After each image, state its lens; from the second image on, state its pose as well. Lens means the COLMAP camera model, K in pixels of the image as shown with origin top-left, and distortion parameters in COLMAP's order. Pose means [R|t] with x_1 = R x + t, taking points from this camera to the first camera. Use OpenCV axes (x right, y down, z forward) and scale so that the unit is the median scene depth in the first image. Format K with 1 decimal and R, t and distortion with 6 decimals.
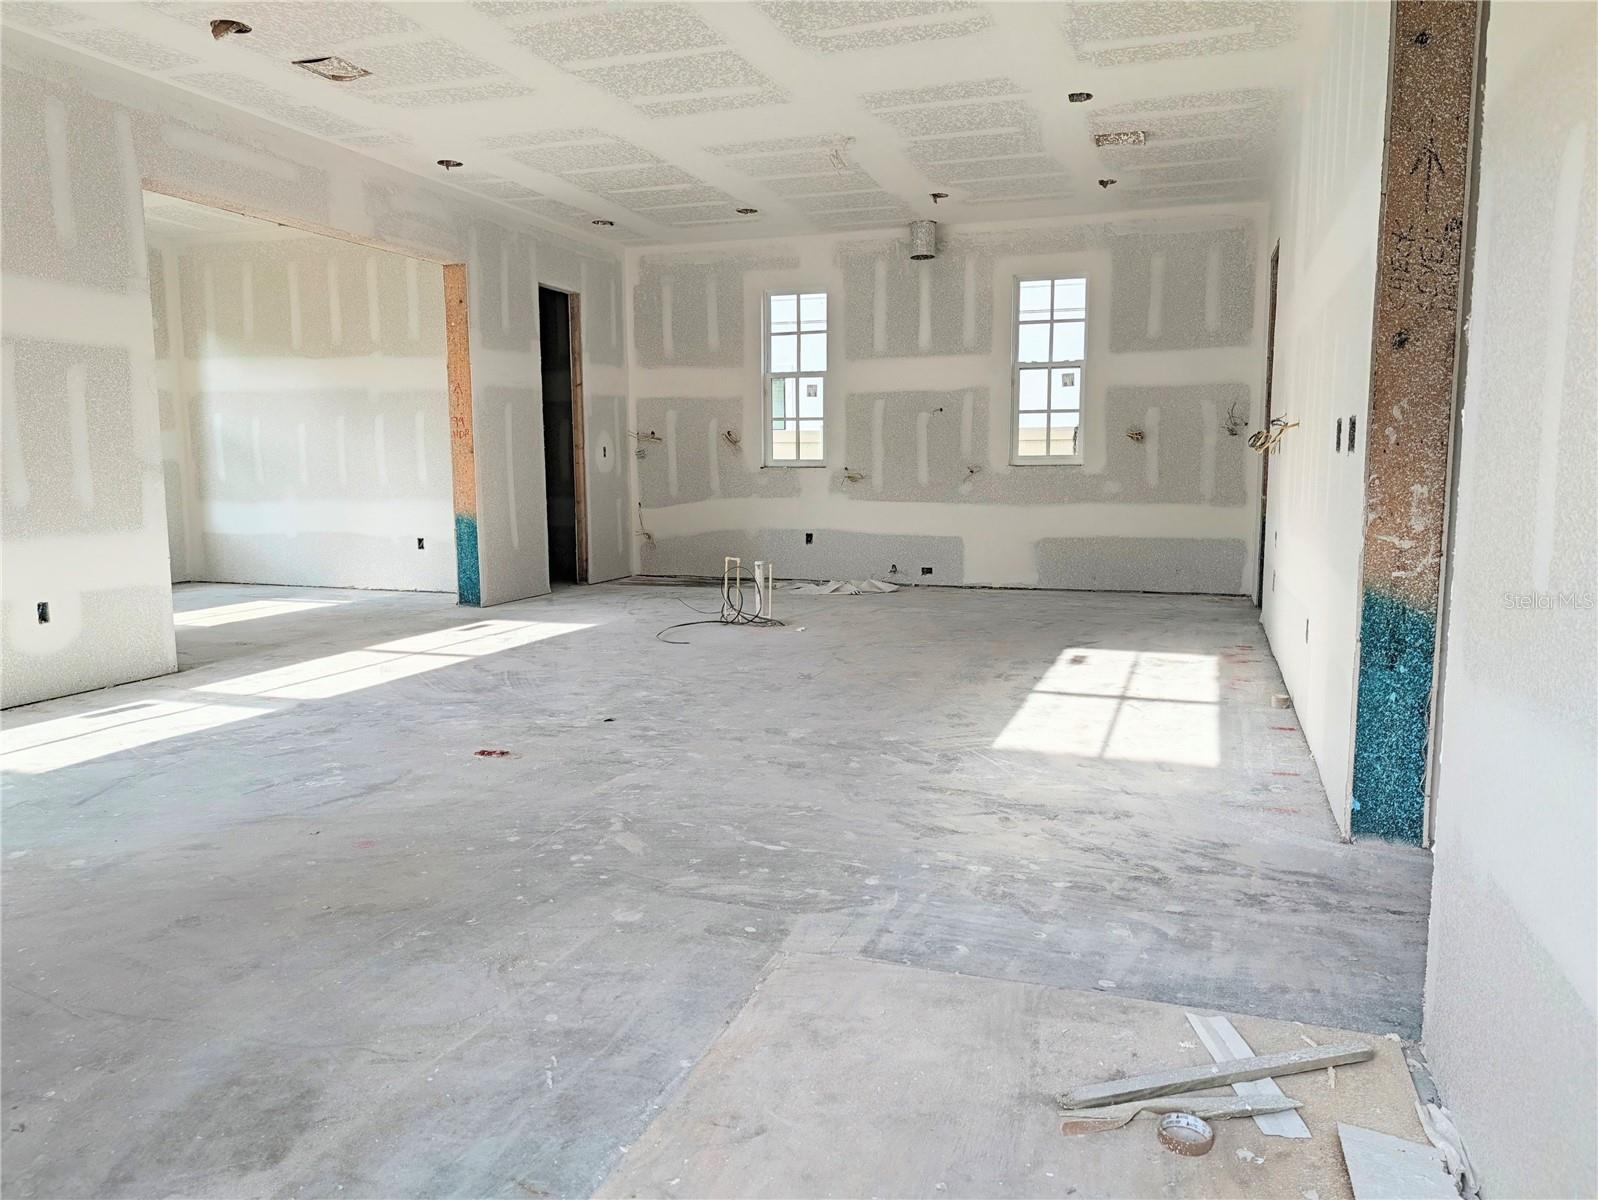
lens RADIAL K [[1149.8, 0, 800.6], [0, 1149.8, 599.3], [0, 0, 1]] dist [0.020269, -0.013683]
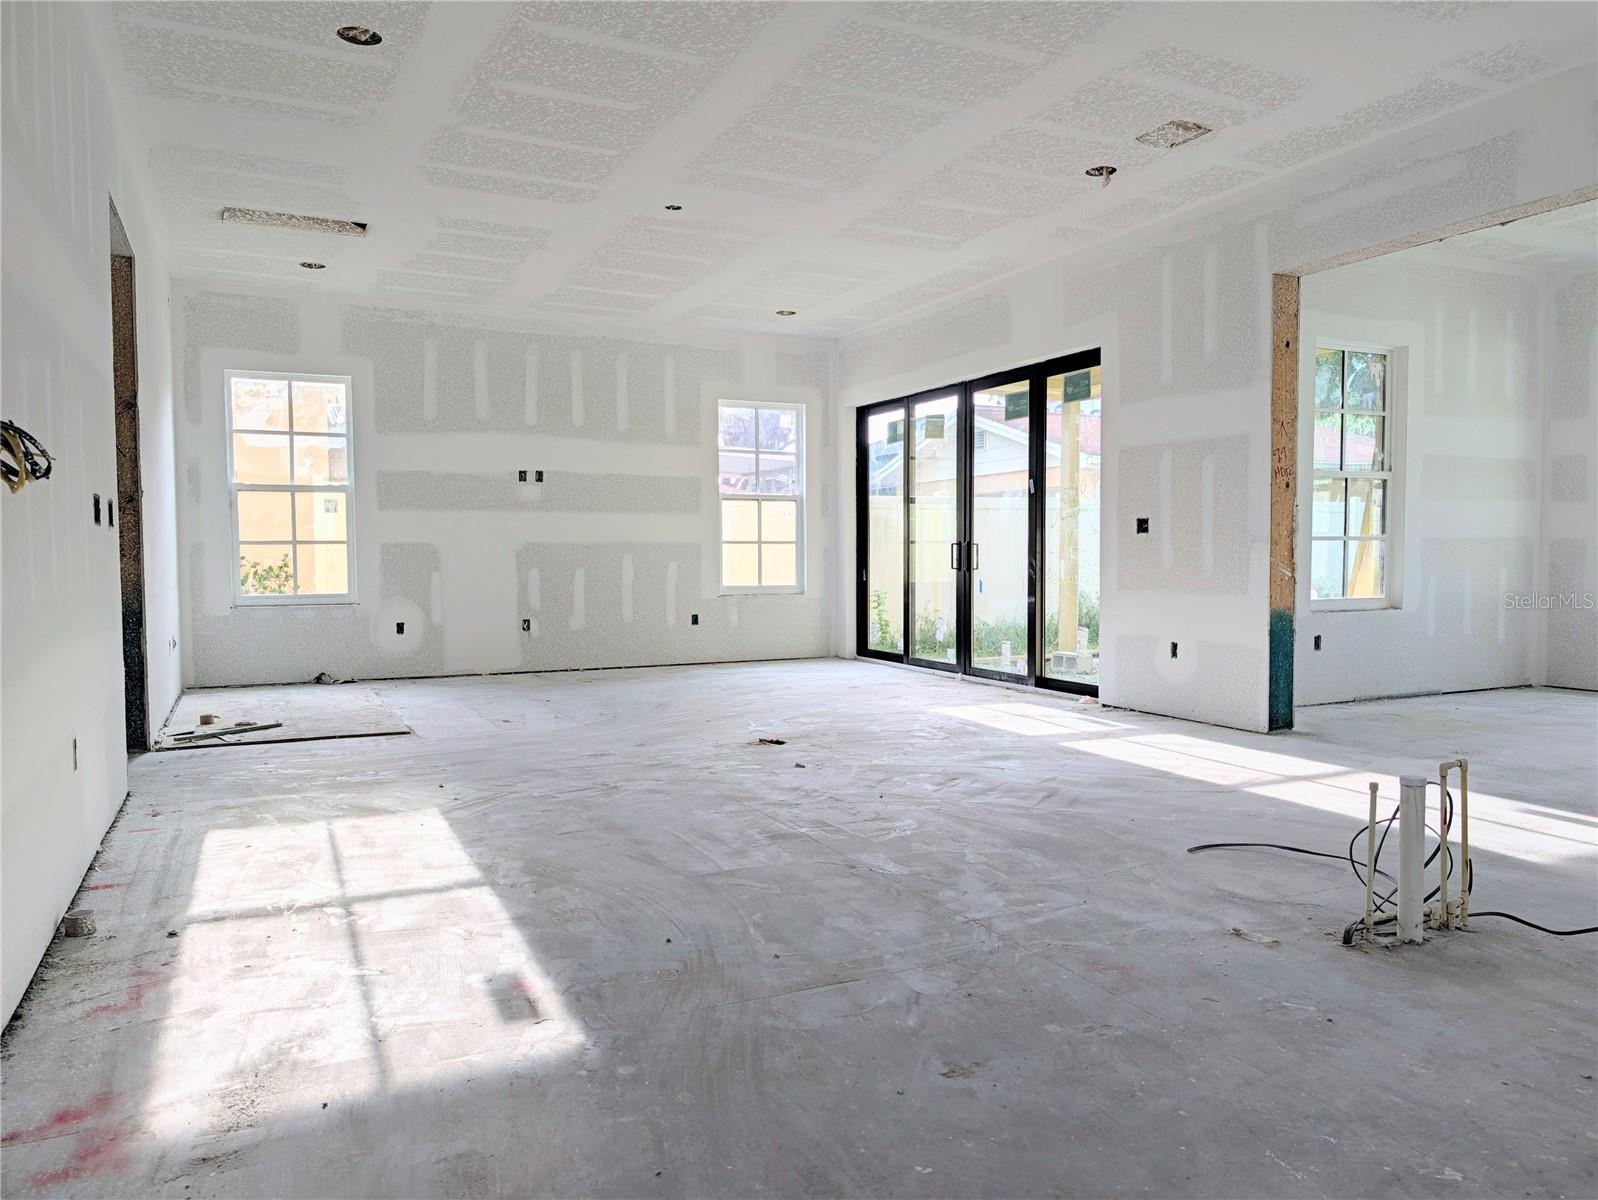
lens RADIAL K [[1149.8, 0, 800.7], [0, 1149.8, 596.3], [0, 0, 1]] dist [0.020269, -0.013683]
pose [[-0.725265, 0.035754, -0.687541, 0.483019], [-0.084537, 0.986469, 0.140474, -0.174589], [0.683260, 0.160004, -0.712428, 1.463136]]
